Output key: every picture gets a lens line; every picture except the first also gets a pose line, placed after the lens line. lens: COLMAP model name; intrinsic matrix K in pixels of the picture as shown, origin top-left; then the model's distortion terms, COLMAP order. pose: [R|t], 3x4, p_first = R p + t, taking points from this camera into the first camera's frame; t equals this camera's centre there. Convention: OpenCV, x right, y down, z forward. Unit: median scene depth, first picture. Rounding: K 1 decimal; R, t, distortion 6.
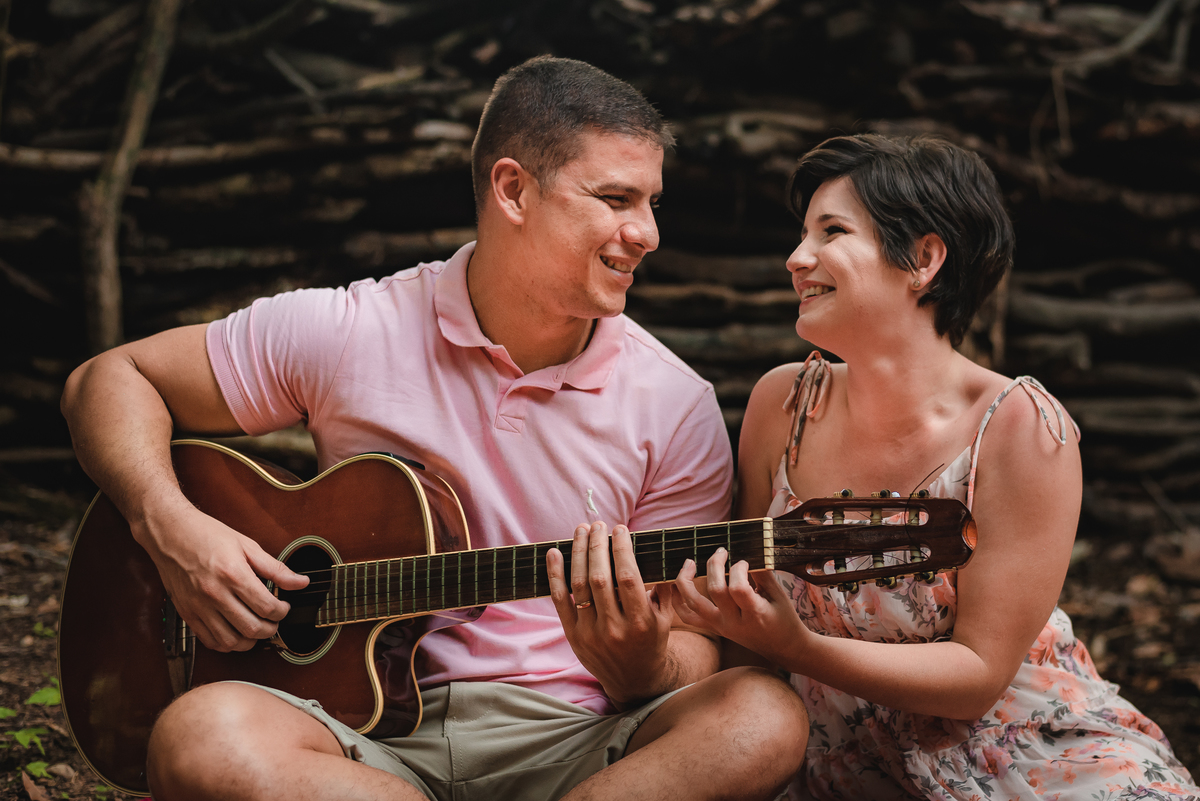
lens RADIAL K [[2131.4, 0, 734.0], [0, 2131.4, 413.6], [0, 0, 1]] dist [0.012299, 0.006790]
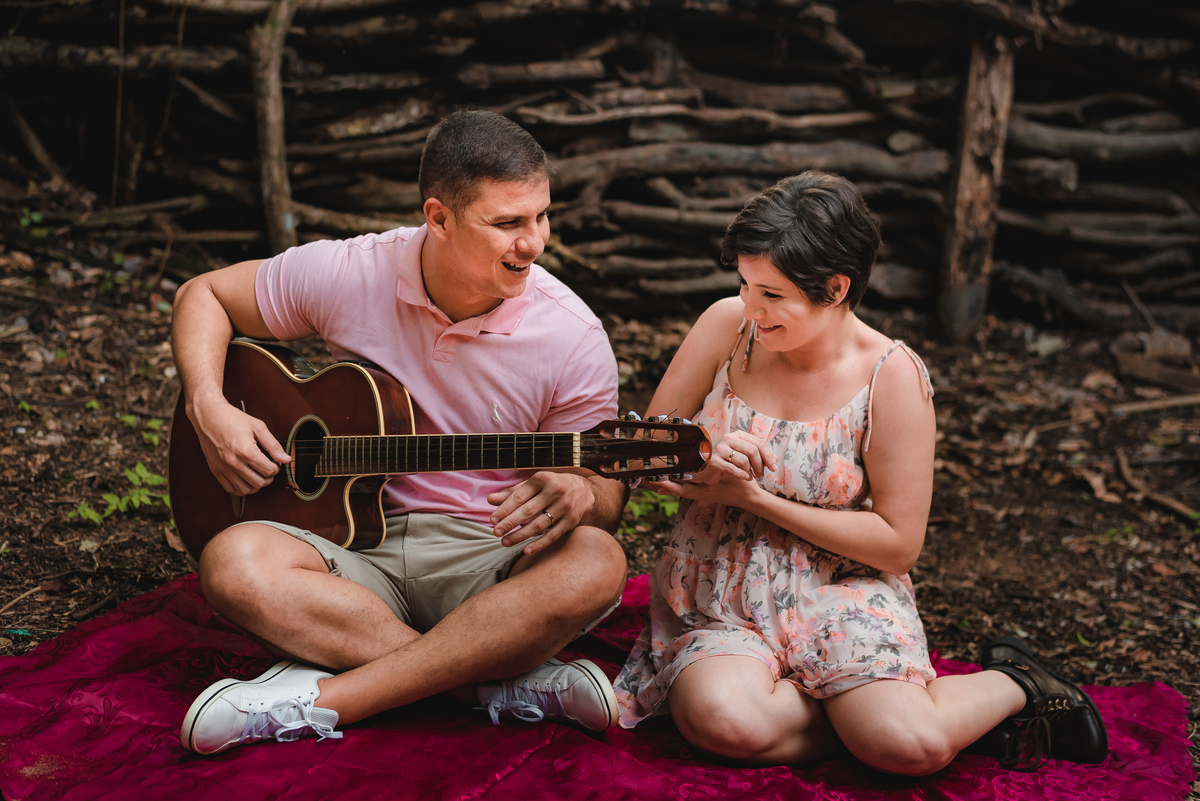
lens RADIAL K [[1964.6, 0, 550.6], [0, 1964.6, 392.0], [0, 0, 1]] dist [0.031688, -0.057818]
pose [[0.982083, 0.052644, -0.180948, 0.089589], [-0.024898, 0.988018, 0.152316, -0.073659], [0.186799, -0.145082, 0.971626, -0.133744]]
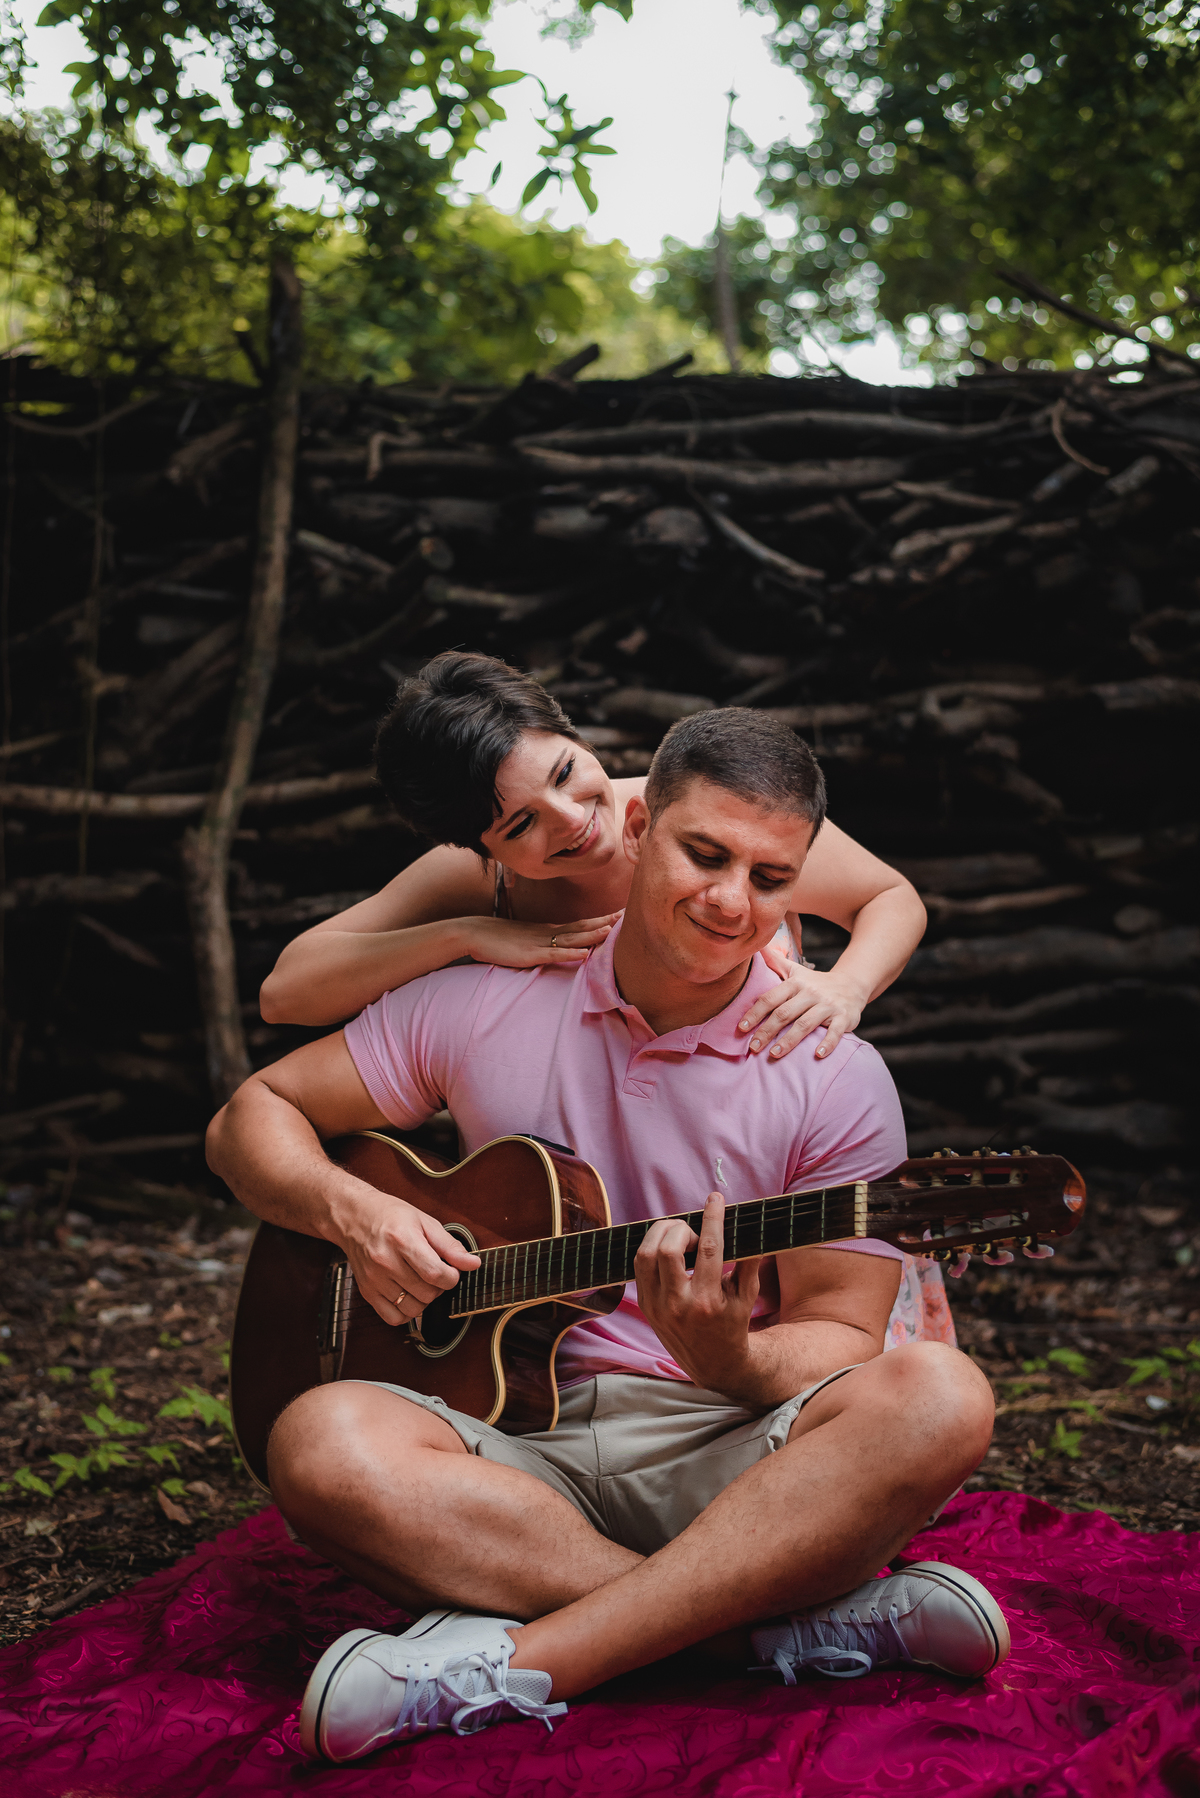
lens RADIAL K [[2720.7, 0, 572.8], [0, 2720.7, 879.1], [0, 0, 1]] dist [0.003093, -0.022142]
pose [[0.985554, -0.071853, -0.153366, 0.020855], [0.061643, 0.995618, -0.070322, 0.000358], [0.157746, 0.059852, 0.985664, -0.072526]]
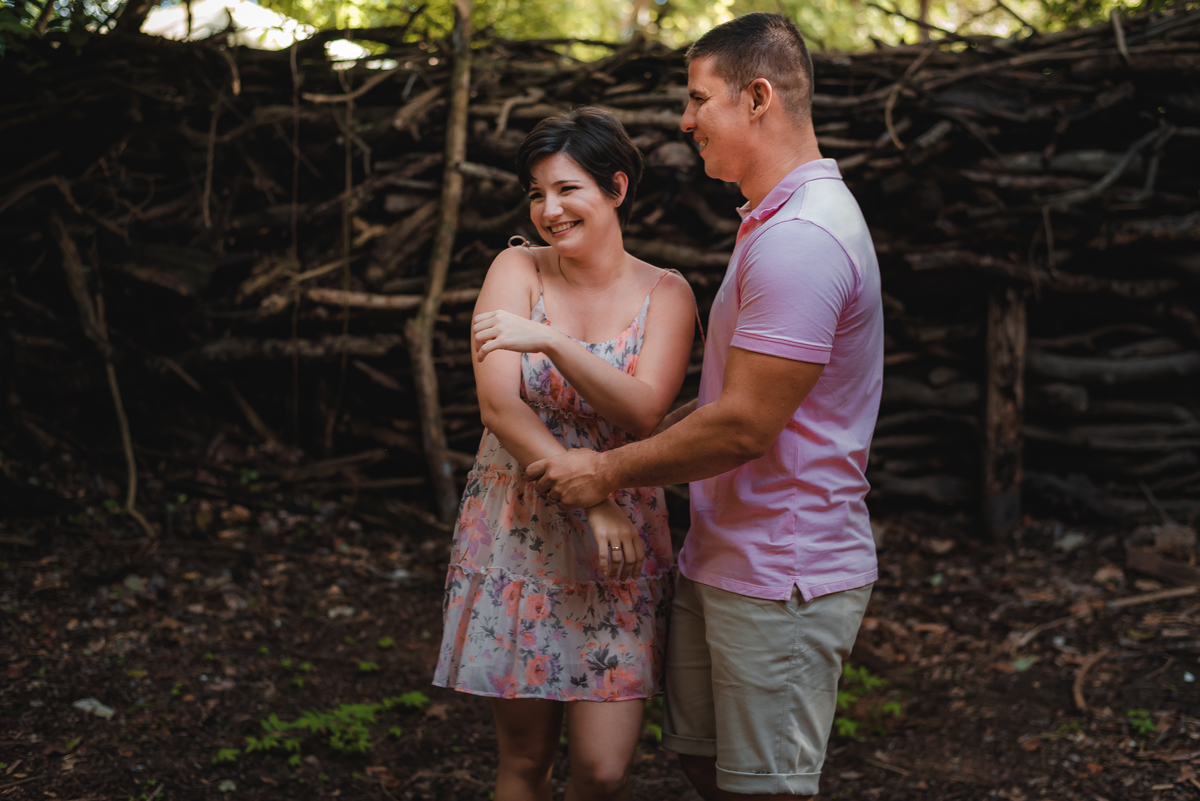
lens RADIAL K [[1745.8, 0, 600.0], [0, 1745.8, 400.5], [0, 0, 1]] dist [0.017954, -0.005389]
pose [[0.948801, -0.013843, -0.315572, 0.239907], [0.046837, 0.994161, 0.097209, -0.164150], [0.312384, -0.107013, 0.943909, -0.197947]]
